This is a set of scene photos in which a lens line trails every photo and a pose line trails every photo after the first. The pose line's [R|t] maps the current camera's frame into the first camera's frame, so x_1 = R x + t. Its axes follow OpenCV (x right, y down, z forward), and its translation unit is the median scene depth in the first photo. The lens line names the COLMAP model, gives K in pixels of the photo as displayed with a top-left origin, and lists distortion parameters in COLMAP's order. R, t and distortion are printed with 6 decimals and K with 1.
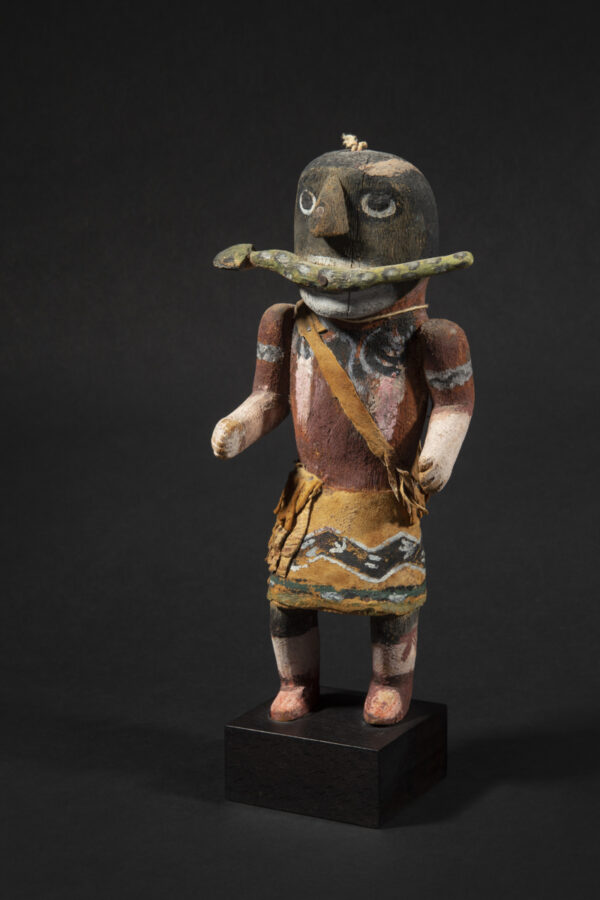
lens RADIAL K [[1917.4, 0, 300.0], [0, 1917.4, 450.0], [0, 0, 1]] dist [-0.053150, -0.023171]
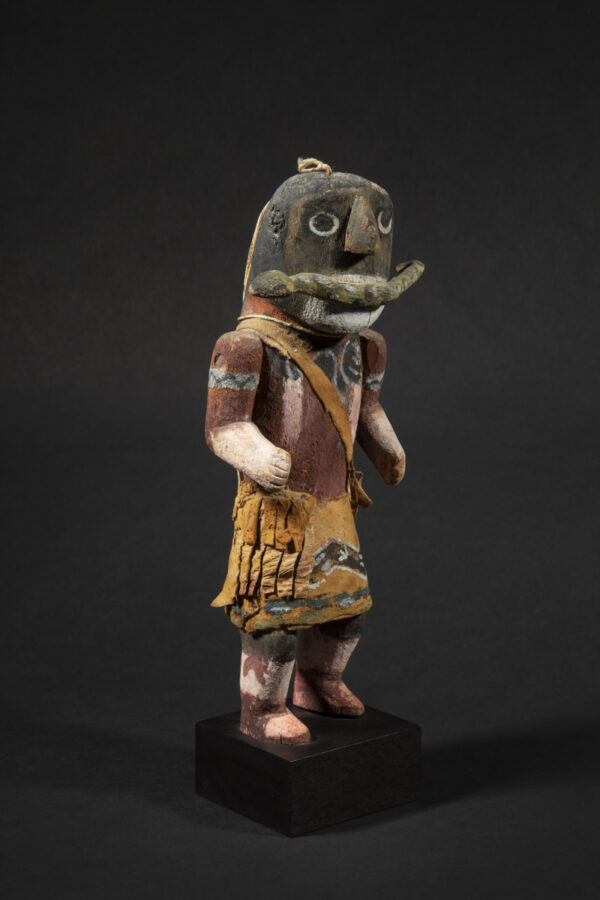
lens RADIAL K [[1917.4, 0, 300.0], [0, 1917.4, 450.0], [0, 0, 1]] dist [-0.053150, -0.023171]
pose [[0.398013, -0.153535, 0.904440, -0.921179], [0.171629, 0.980950, 0.090995, -0.103418], [-0.901182, 0.119011, 0.416782, 0.582887]]
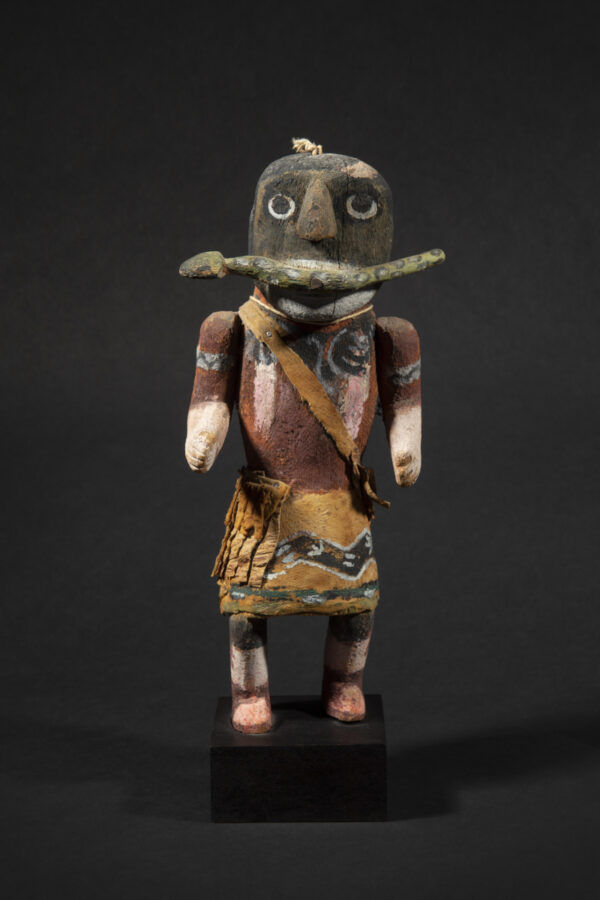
lens RADIAL K [[1917.4, 0, 300.0], [0, 1917.4, 450.0], [0, 0, 1]] dist [-0.053150, -0.023171]
pose [[0.887394, -0.086608, 0.452803, -0.437381], [0.092409, 0.995677, 0.009341, -0.011397], [-0.451655, 0.033554, 0.891562, 0.108977]]
